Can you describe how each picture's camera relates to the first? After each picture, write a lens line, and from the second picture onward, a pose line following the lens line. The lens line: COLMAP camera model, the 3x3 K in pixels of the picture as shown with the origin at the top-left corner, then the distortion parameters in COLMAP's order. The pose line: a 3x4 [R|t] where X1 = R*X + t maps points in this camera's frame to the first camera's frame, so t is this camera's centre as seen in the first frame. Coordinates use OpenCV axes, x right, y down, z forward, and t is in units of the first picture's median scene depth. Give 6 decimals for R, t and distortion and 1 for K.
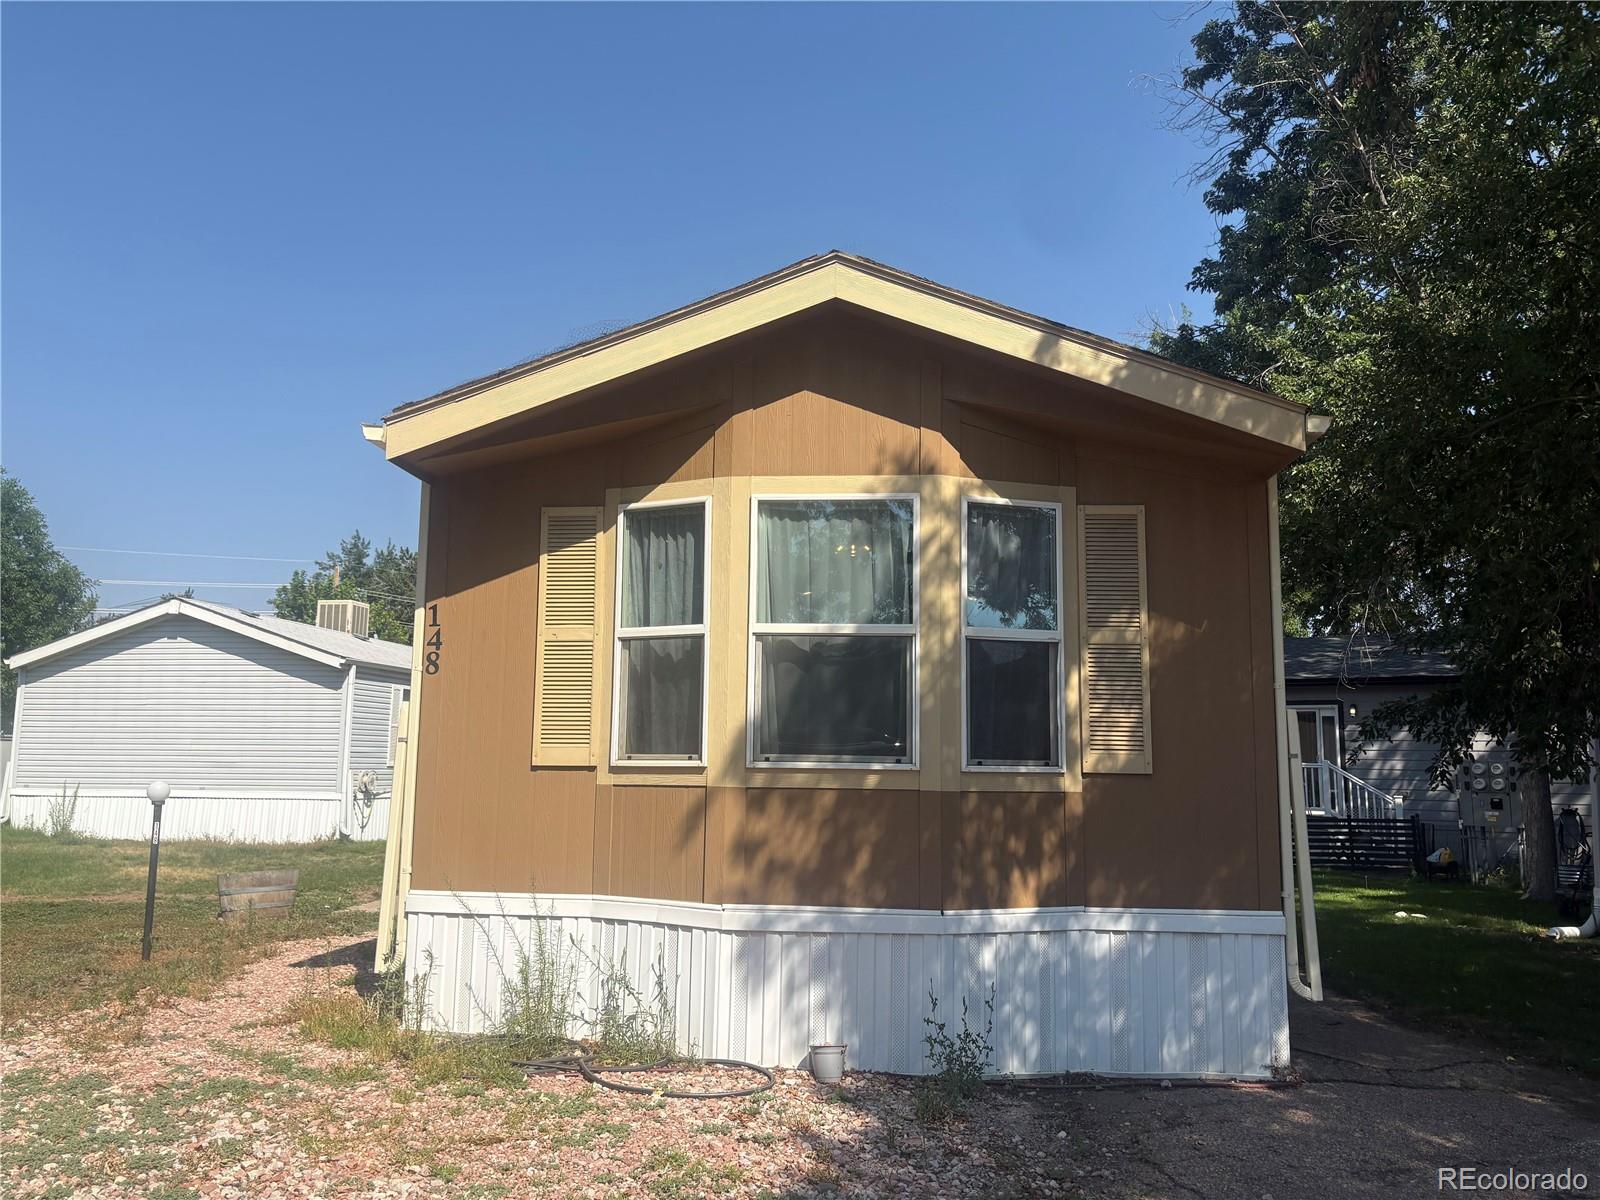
lens RADIAL K [[1211.9, 0, 794.5], [0, 1211.9, 606.6], [0, 0, 1]] dist [0.047980, -0.036922]
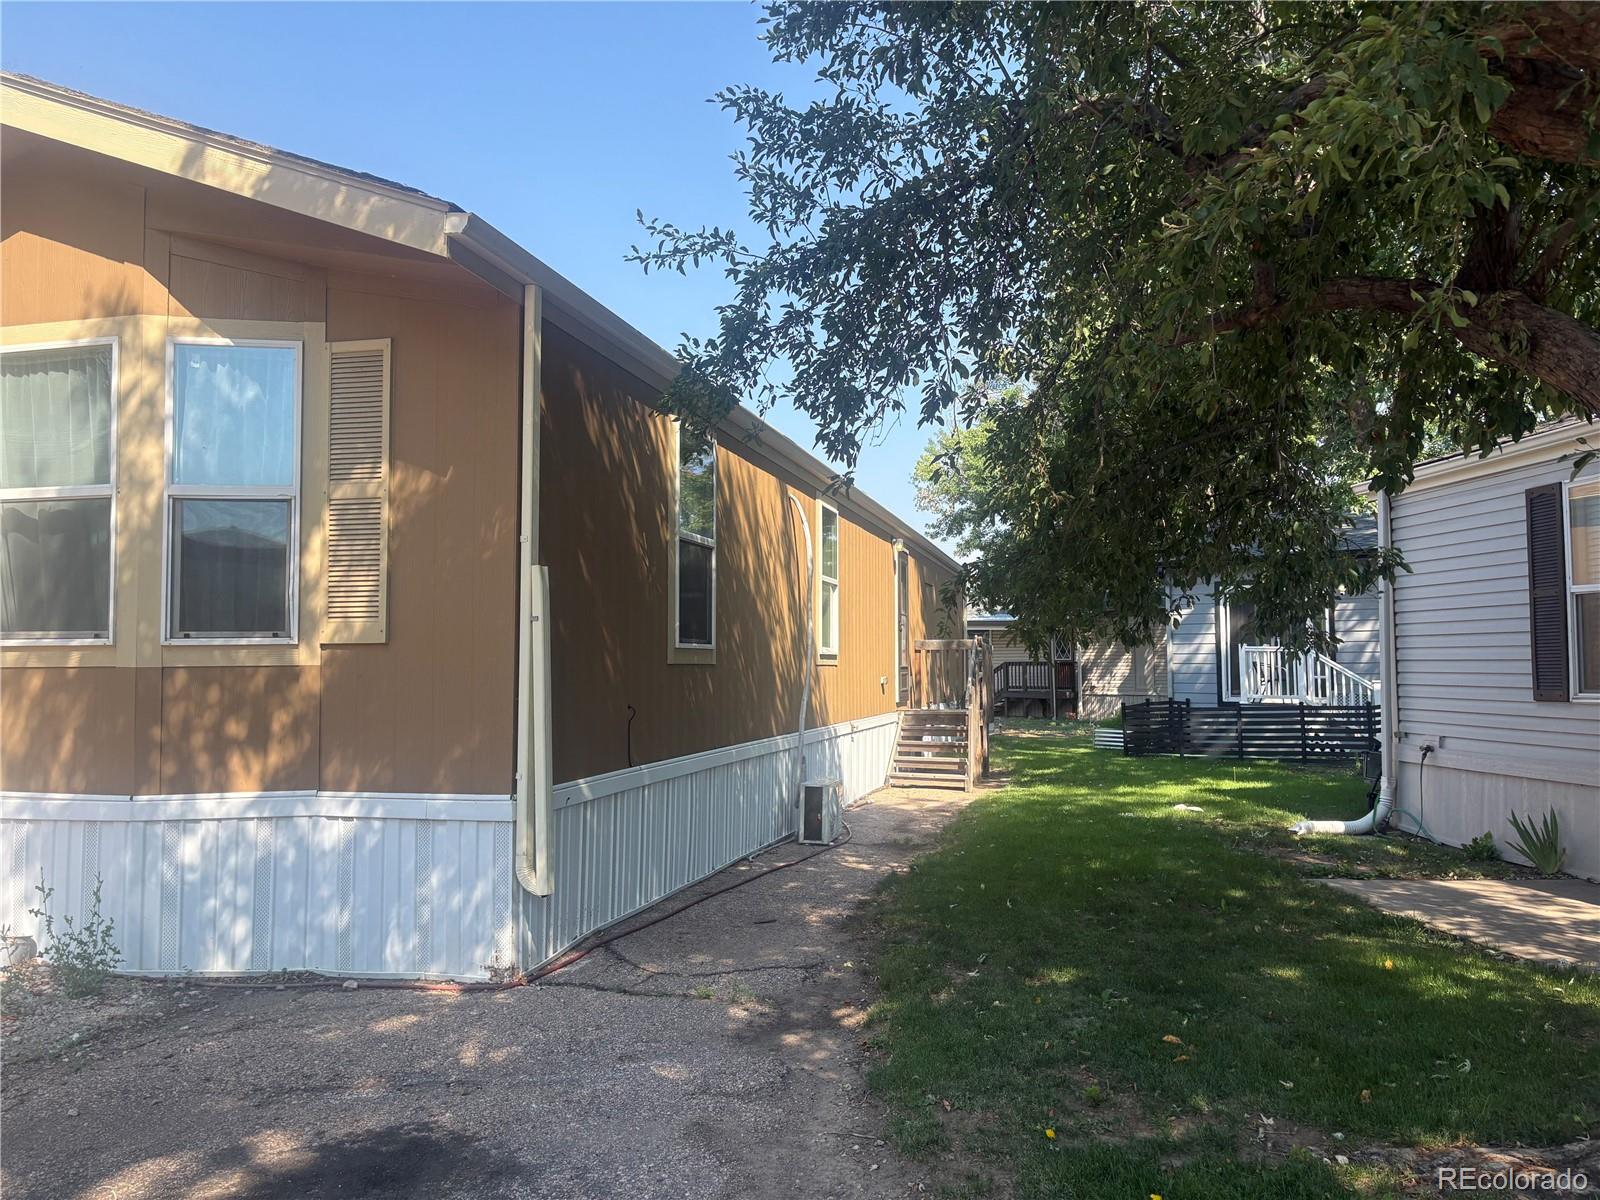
lens RADIAL K [[1211.9, 0, 801.7], [0, 1211.9, 583.3], [0, 0, 1]] dist [0.047980, -0.036922]
pose [[0.984662, -0.030096, -0.171858, 0.754377], [0.040200, 0.997643, 0.055617, 0.057057], [0.169779, -0.061672, 0.983550, 0.185378]]
